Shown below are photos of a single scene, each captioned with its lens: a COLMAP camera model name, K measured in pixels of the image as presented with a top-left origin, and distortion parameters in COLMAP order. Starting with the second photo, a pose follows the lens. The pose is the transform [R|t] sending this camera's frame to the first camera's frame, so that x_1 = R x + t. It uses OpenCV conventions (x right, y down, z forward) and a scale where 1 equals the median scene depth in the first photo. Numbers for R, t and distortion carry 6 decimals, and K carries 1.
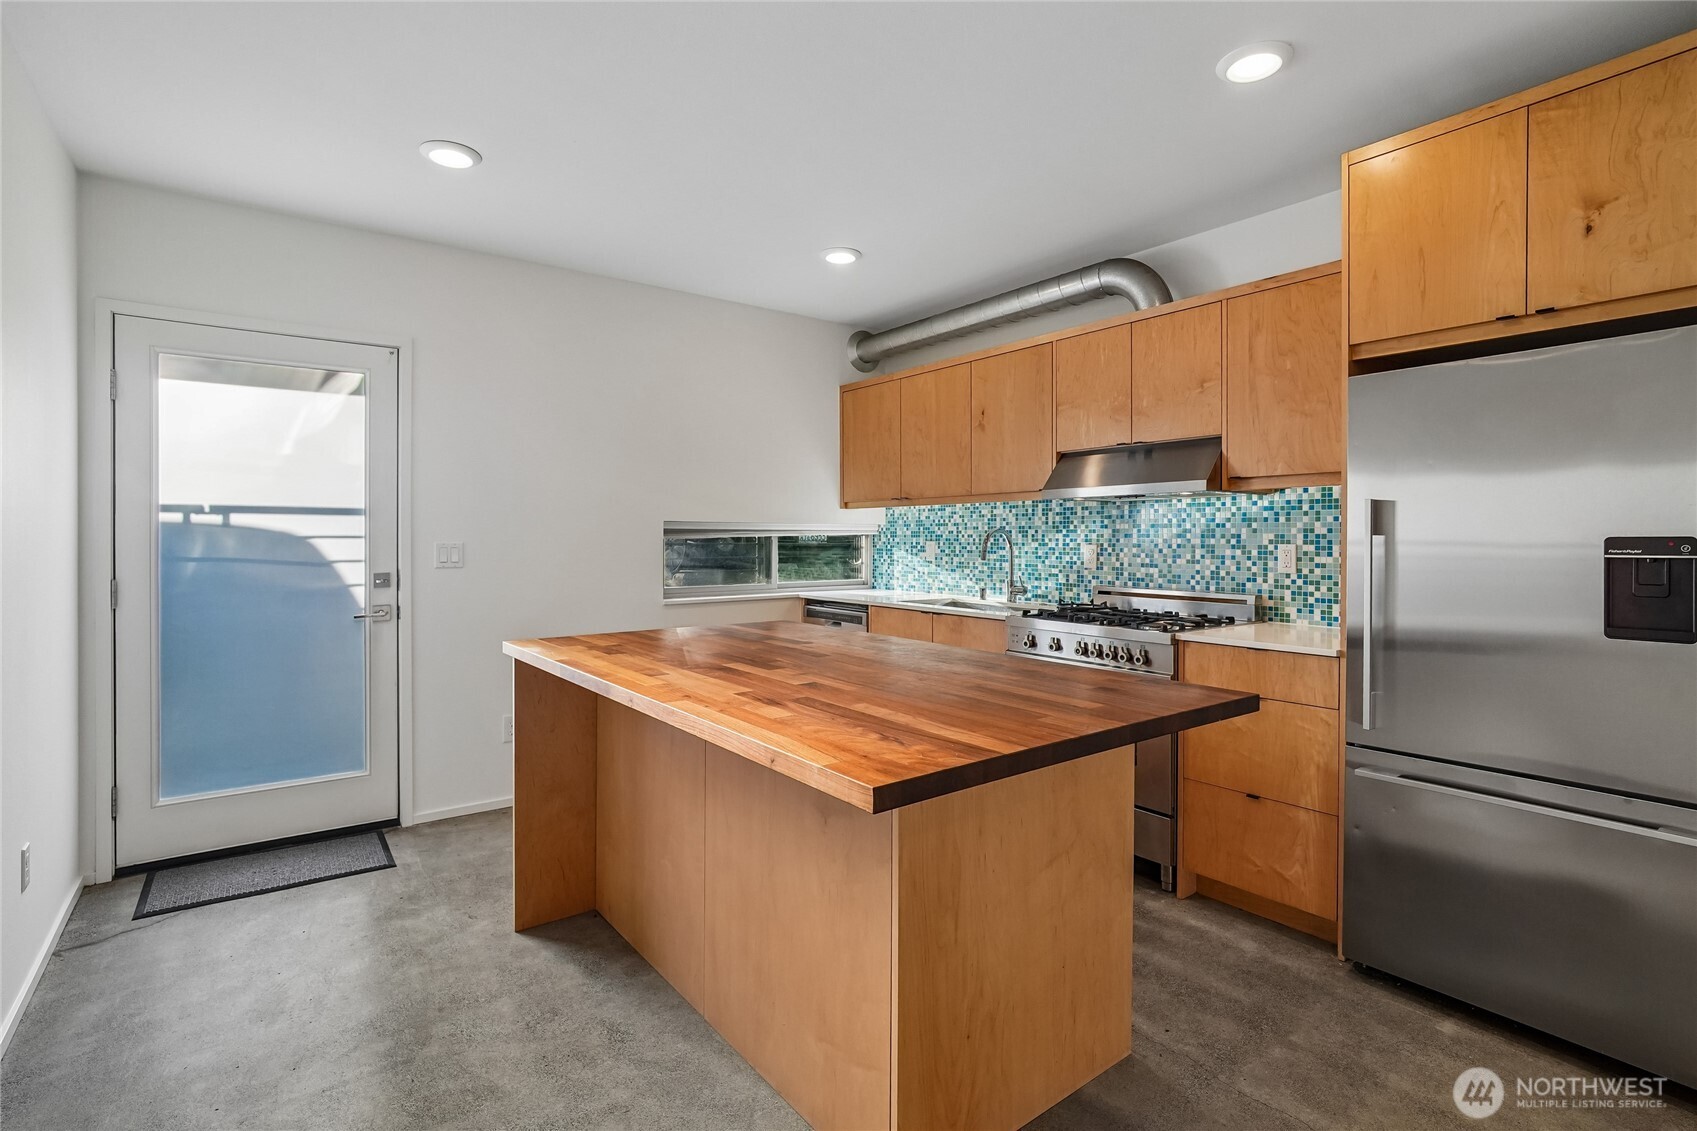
lens RADIAL K [[804.6, 0, 856.0], [0, 804.6, 538.5], [0, 0, 1]] dist [-0.002113, -0.000175]
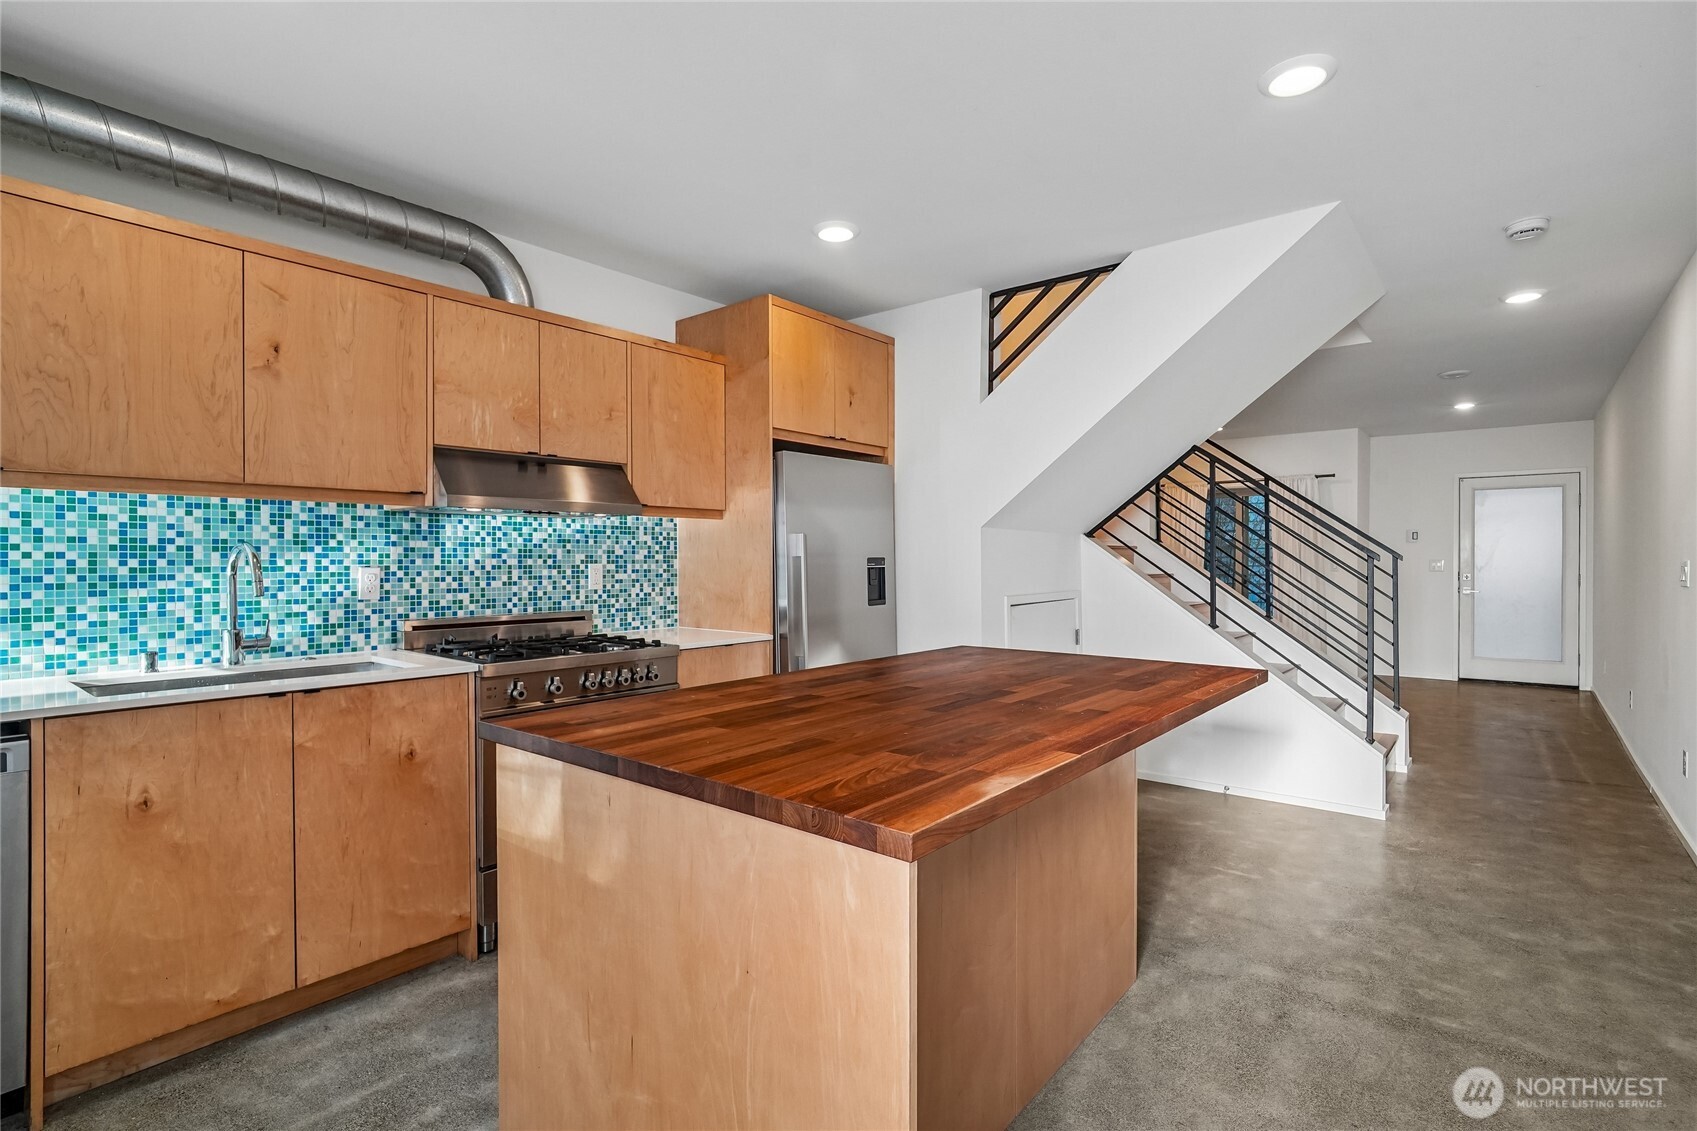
lens RADIAL K [[804.6, 0, 849.6], [0, 804.6, 564.4], [0, 0, 1]] dist [-0.002113, -0.000175]
pose [[-0.223863, -0.009069, 0.974578, -0.566072], [0.001293, 0.999953, 0.009603, -0.002105], [-0.974620, 0.003410, -0.223841, 0.786522]]
